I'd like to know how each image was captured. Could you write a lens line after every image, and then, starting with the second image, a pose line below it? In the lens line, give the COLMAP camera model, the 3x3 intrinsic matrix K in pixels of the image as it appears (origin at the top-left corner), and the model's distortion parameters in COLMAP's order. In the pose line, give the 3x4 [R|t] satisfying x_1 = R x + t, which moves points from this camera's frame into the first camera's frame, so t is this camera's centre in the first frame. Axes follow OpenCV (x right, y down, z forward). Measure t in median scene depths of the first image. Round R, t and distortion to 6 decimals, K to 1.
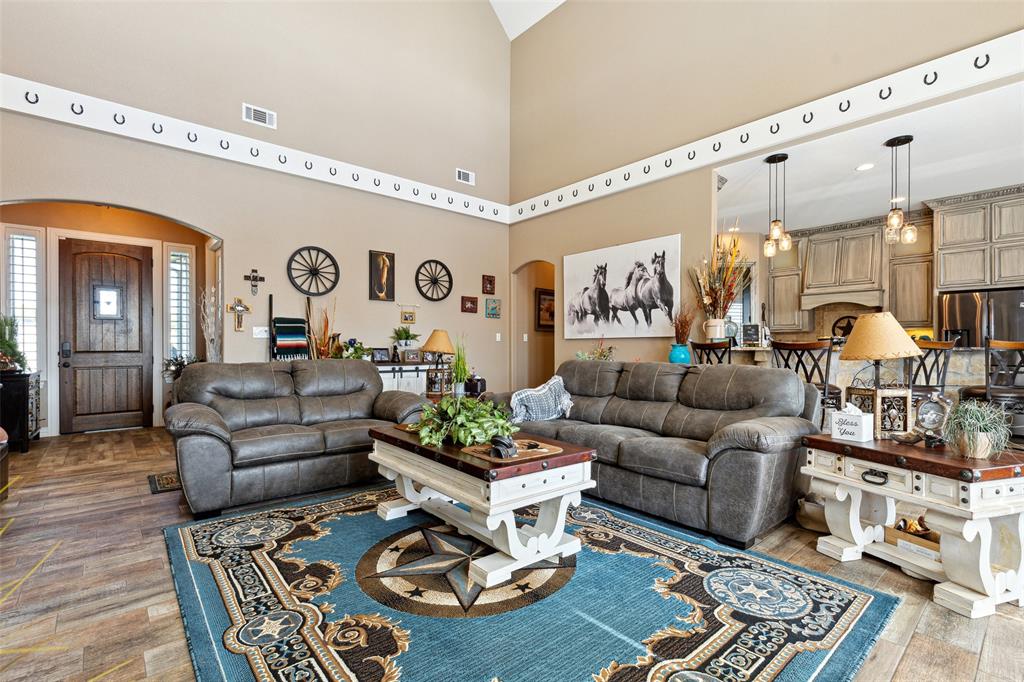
lens RADIAL K [[467.6, 0, 510.6], [0, 467.6, 346.8], [0, 0, 1]] dist [0.004401, -0.000746]
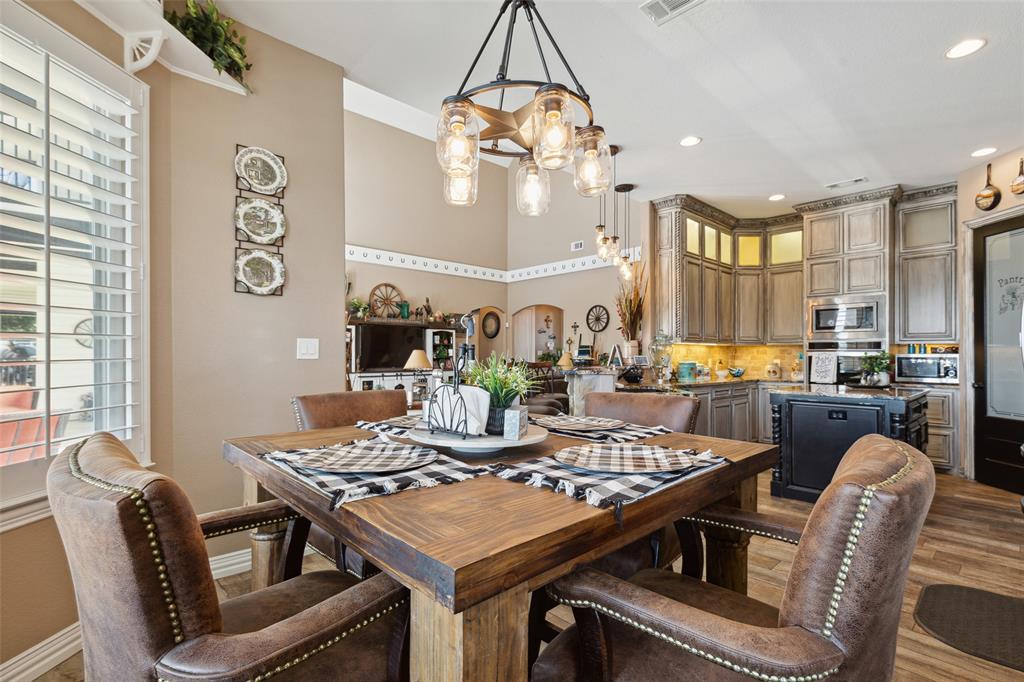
lens RADIAL K [[467.6, 0, 512.5], [0, 467.6, 349.3], [0, 0, 1]] dist [0.004401, -0.000746]
pose [[0.037755, -0.012092, -0.999214, 1.326722], [-0.003654, 0.999918, -0.012238, -0.019962], [0.999280, 0.004113, 0.037707, 0.585970]]
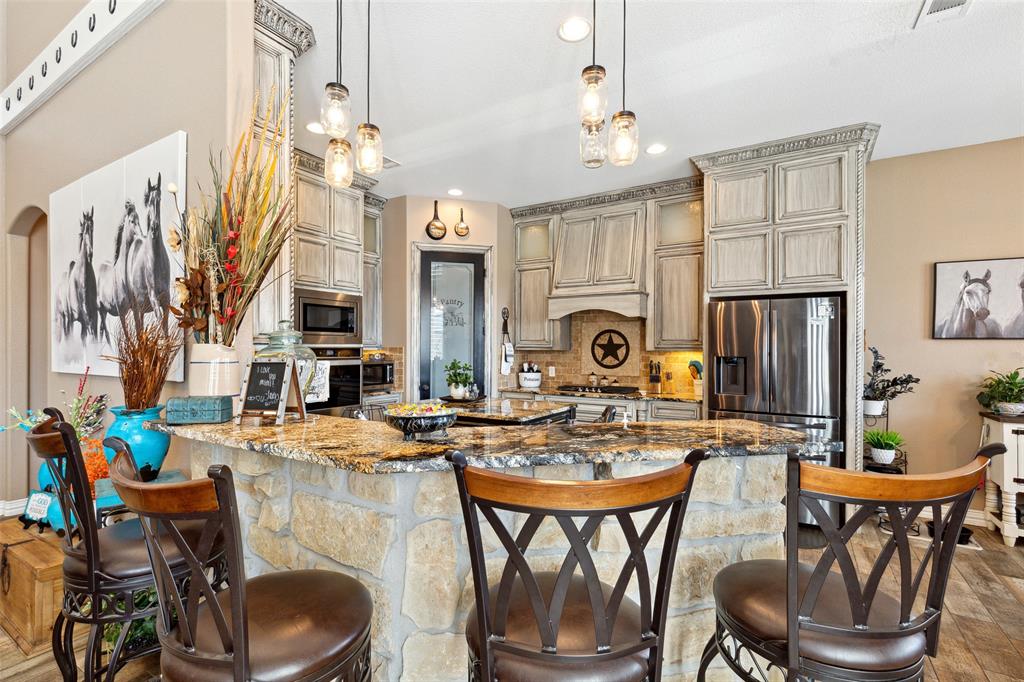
lens RADIAL K [[467.6, 0, 507.3], [0, 467.6, 350.4], [0, 0, 1]] dist [0.004401, -0.000746]
pose [[0.955974, 0.001393, 0.293448, 0.478326], [-0.002727, 0.999988, 0.004135, -0.047866], [-0.293439, -0.004753, 0.955966, 0.485250]]
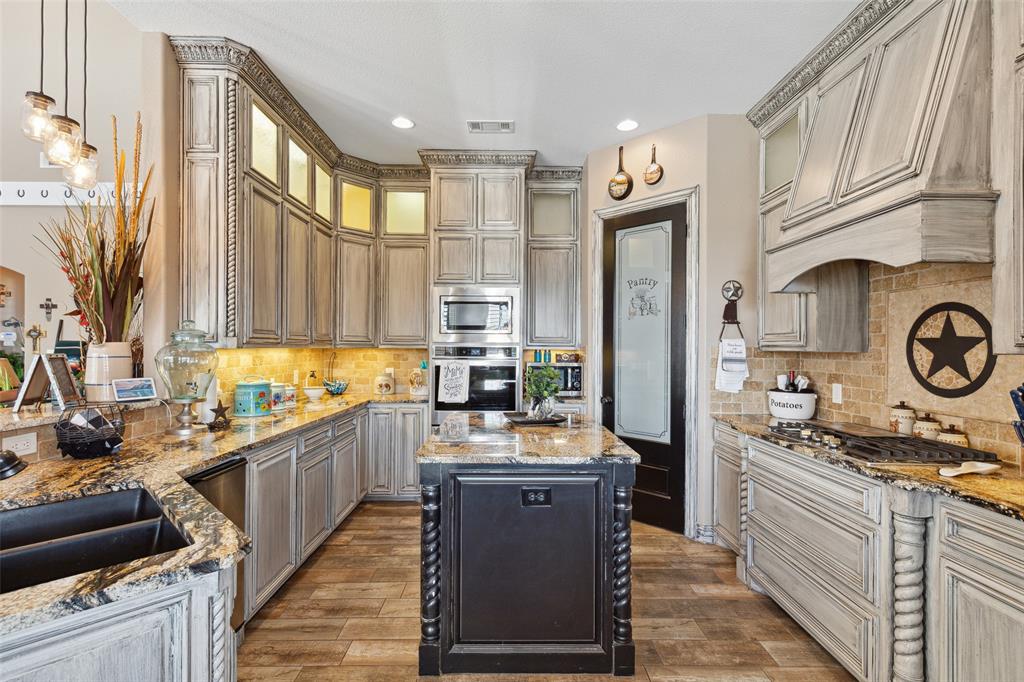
lens RADIAL K [[467.6, 0, 508.3], [0, 467.6, 345.7], [0, 0, 1]] dist [0.004401, -0.000746]
pose [[0.758670, 0.000964, -0.651475, 0.915013], [-0.005043, 0.999978, -0.004394, -0.047259], [0.651456, 0.006619, 0.758657, 0.779536]]
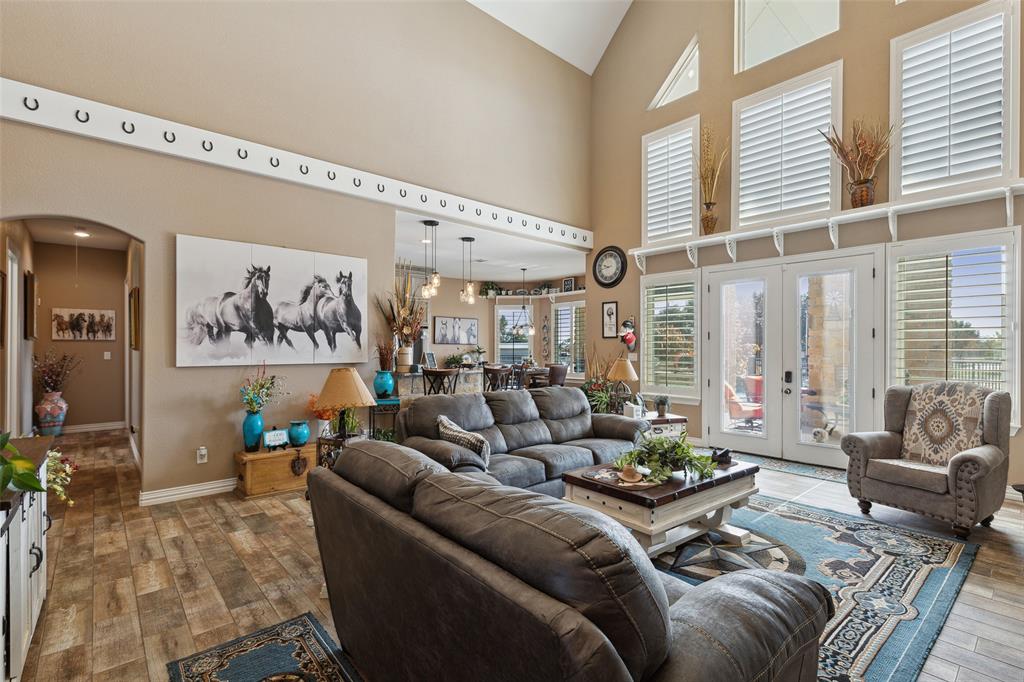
lens RADIAL K [[467.6, 0, 510.0], [0, 467.6, 346.6], [0, 0, 1]] dist [0.004401, -0.000746]
pose [[0.006675, 0.001486, 0.999977, -0.587384], [-0.005145, 0.999986, -0.001452, -0.052023], [-0.999964, -0.005135, 0.006683, 0.639571]]
